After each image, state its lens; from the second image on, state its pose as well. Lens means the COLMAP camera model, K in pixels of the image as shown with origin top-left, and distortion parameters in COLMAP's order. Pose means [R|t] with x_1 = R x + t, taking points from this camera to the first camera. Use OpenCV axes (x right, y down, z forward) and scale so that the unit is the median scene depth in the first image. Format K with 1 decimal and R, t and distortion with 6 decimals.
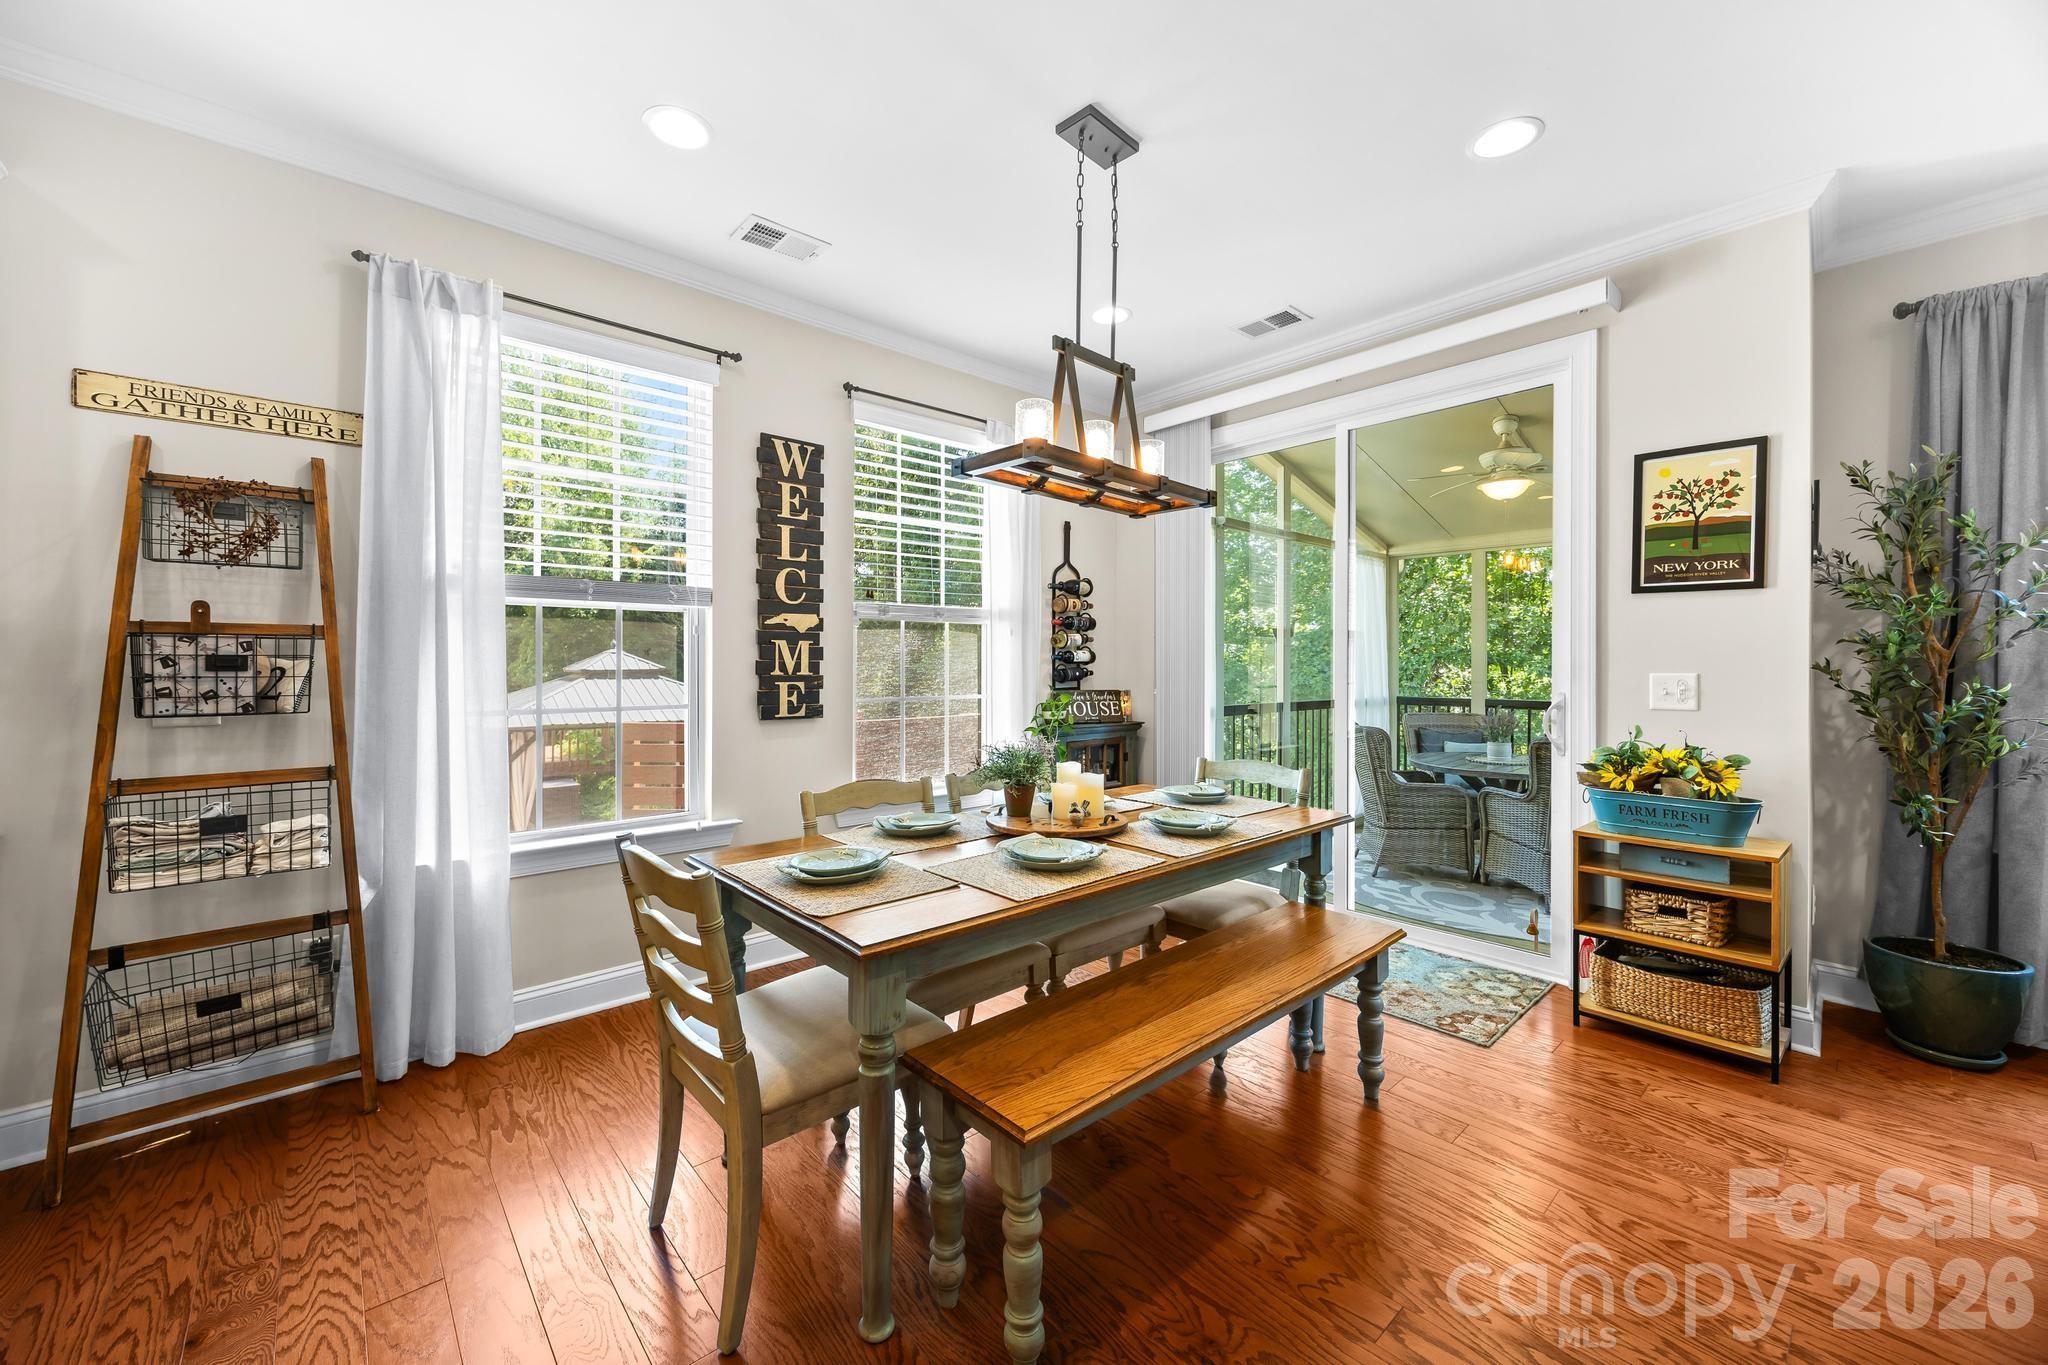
lens RADIAL K [[789.0, 0, 1015.5], [0, 789.0, 670.3], [0, 0, 1]] dist [0.000132, 0.000020]
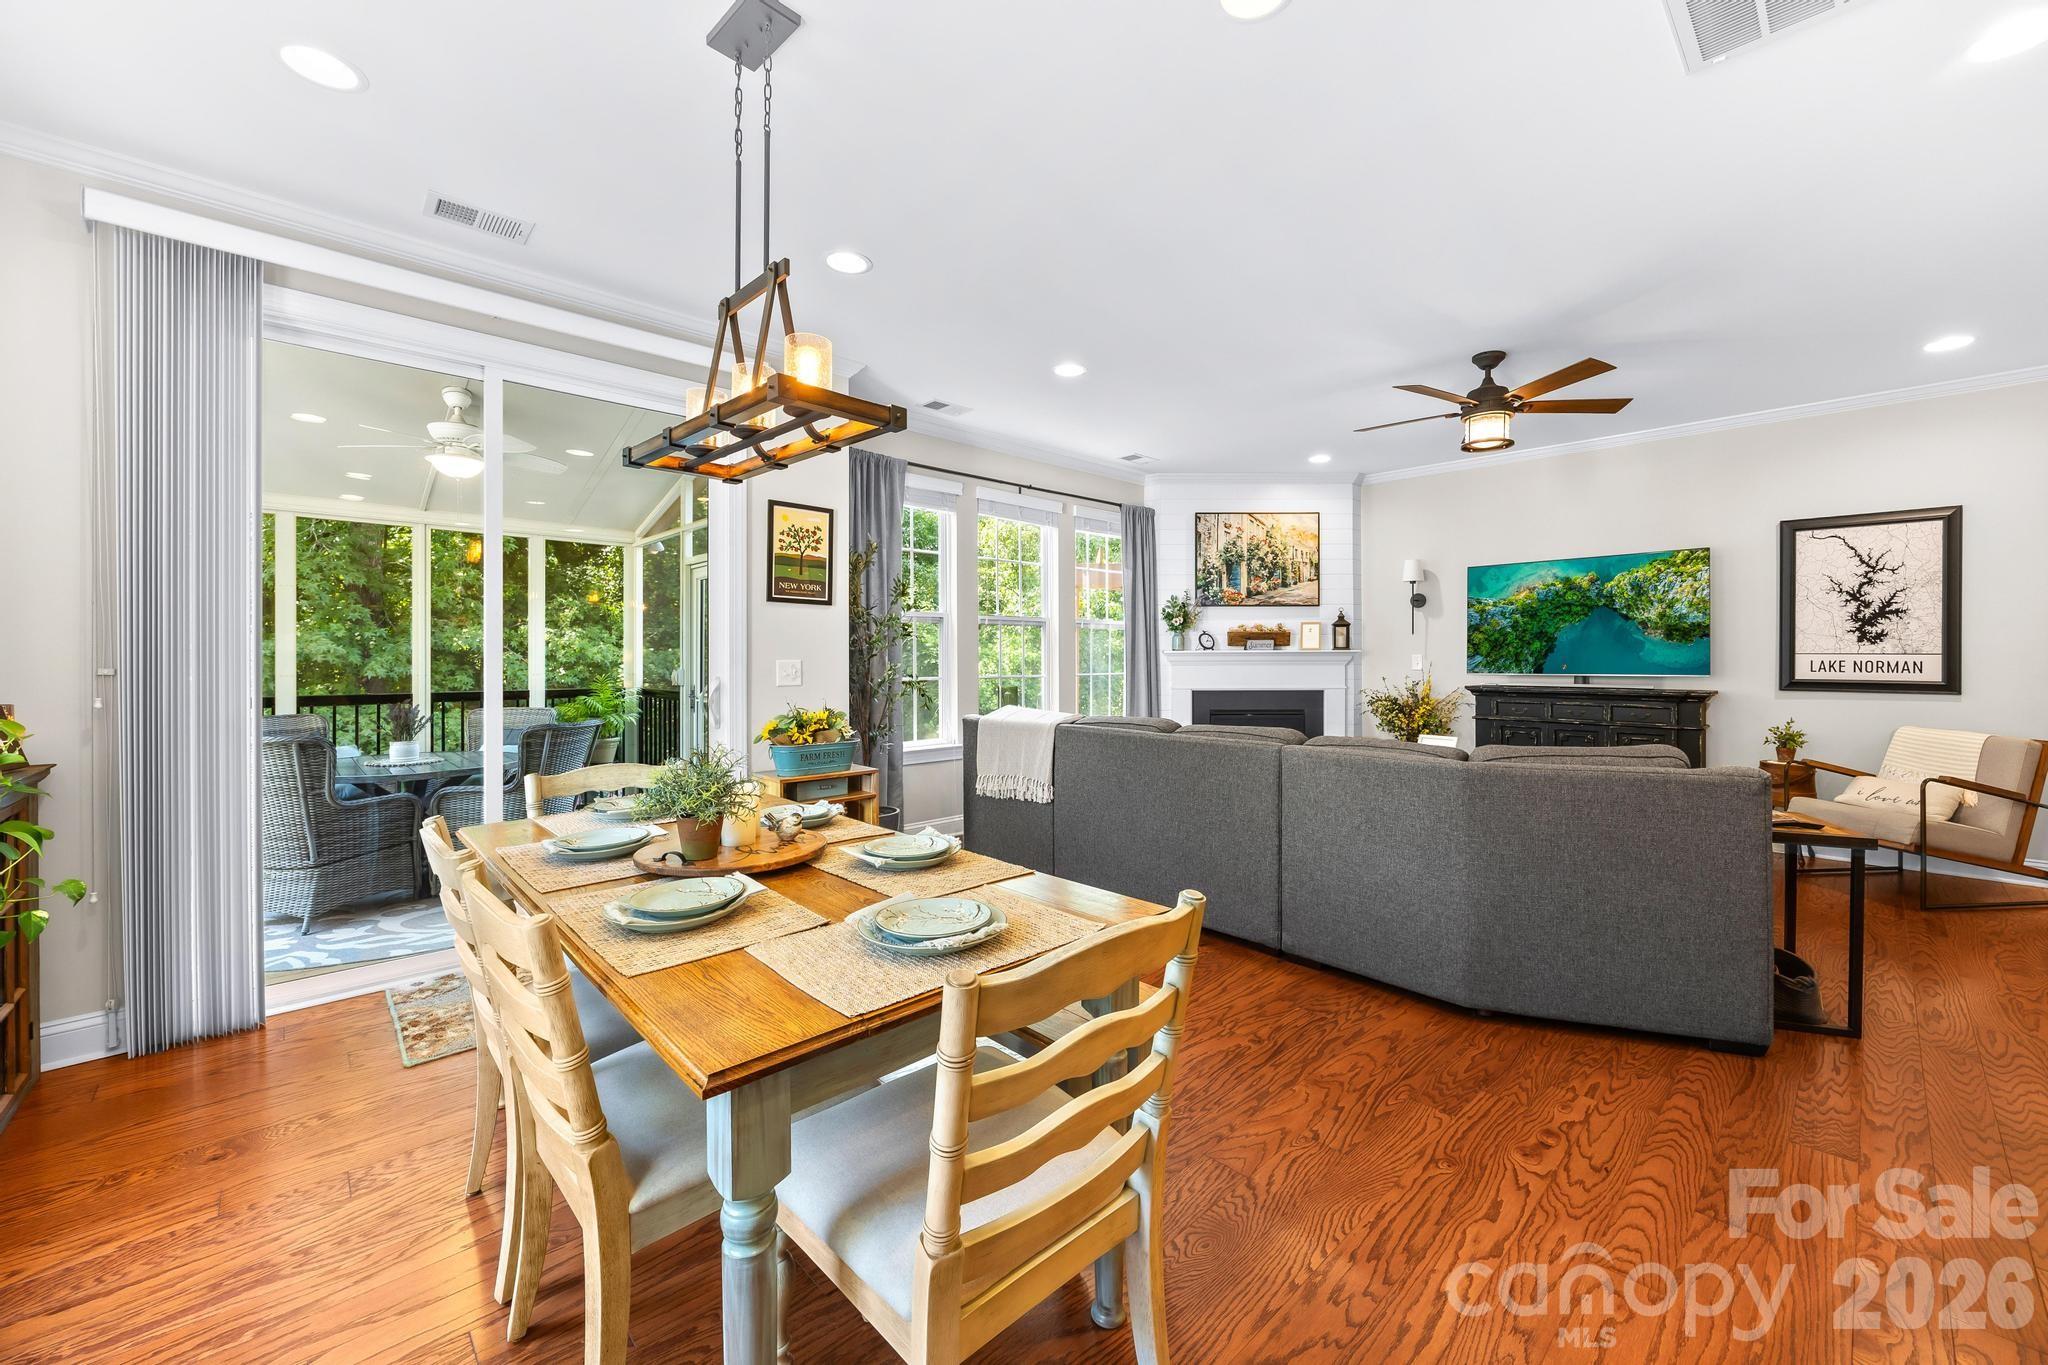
lens RADIAL K [[807.5, 0, 1053.2], [0, 807.5, 656.8], [0, 0, 1]] dist [-0.001269, -0.000284]
pose [[-0.039085, -0.000884, 0.999236, -0.616996], [0.007646, 0.999970, 0.001184, -0.000008], [-0.999207, 0.007686, -0.039077, 0.561215]]
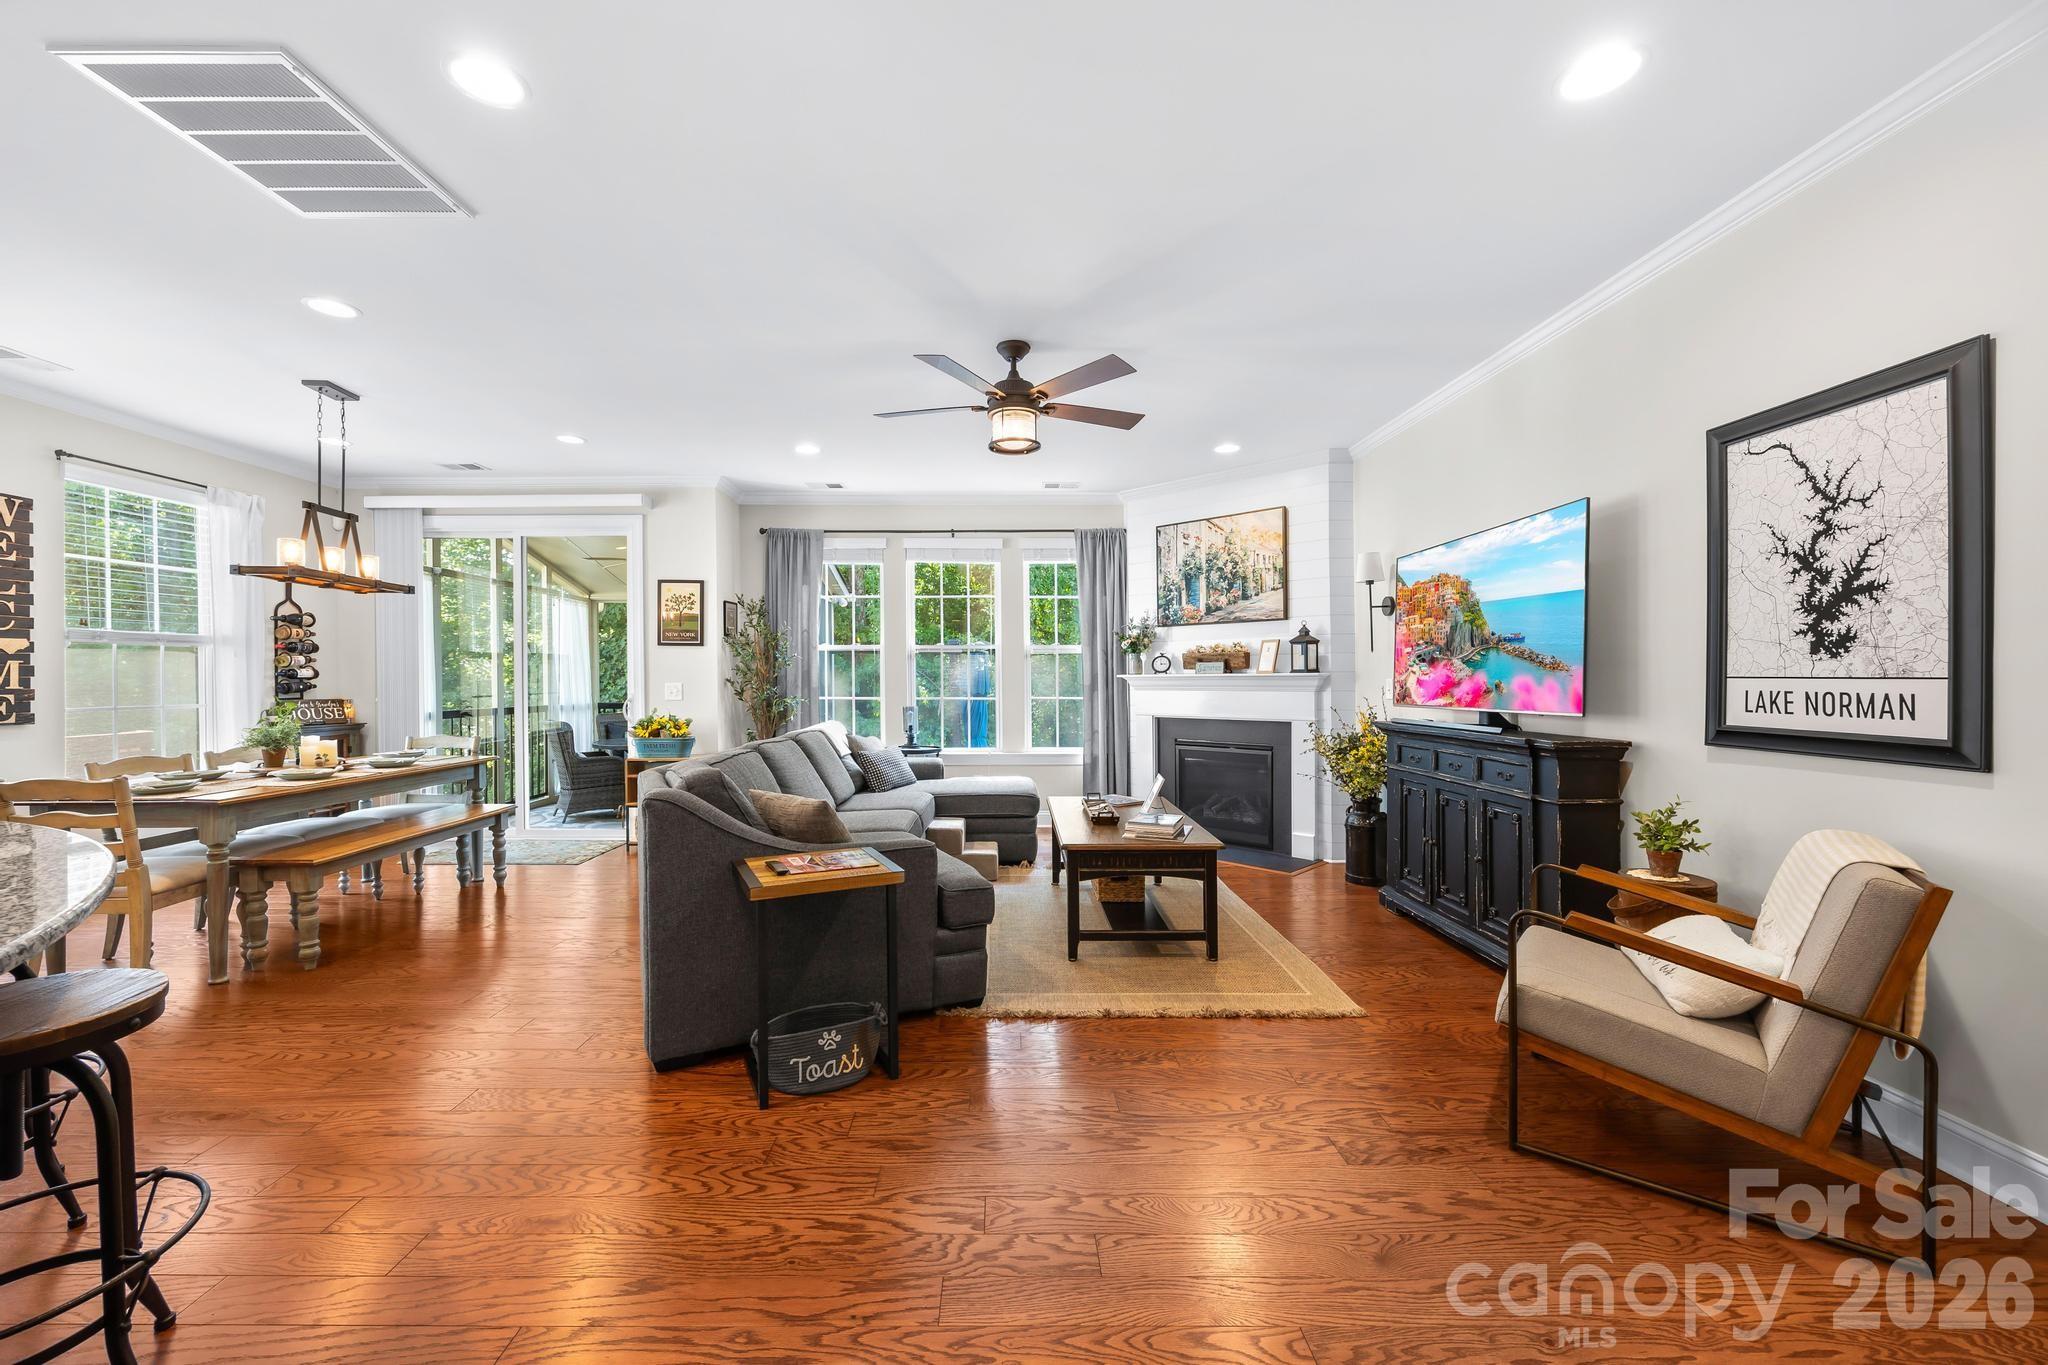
lens RADIAL K [[786.9, 0, 991.7], [0, 786.9, 687.7], [0, 0, 1]] dist [-0.003295, -0.000451]
pose [[0.670807, -0.009424, 0.741572, -0.175534], [0.006804, 0.999955, 0.006553, 0.007650], [-0.741601, 0.000650, 0.670841, -1.058911]]
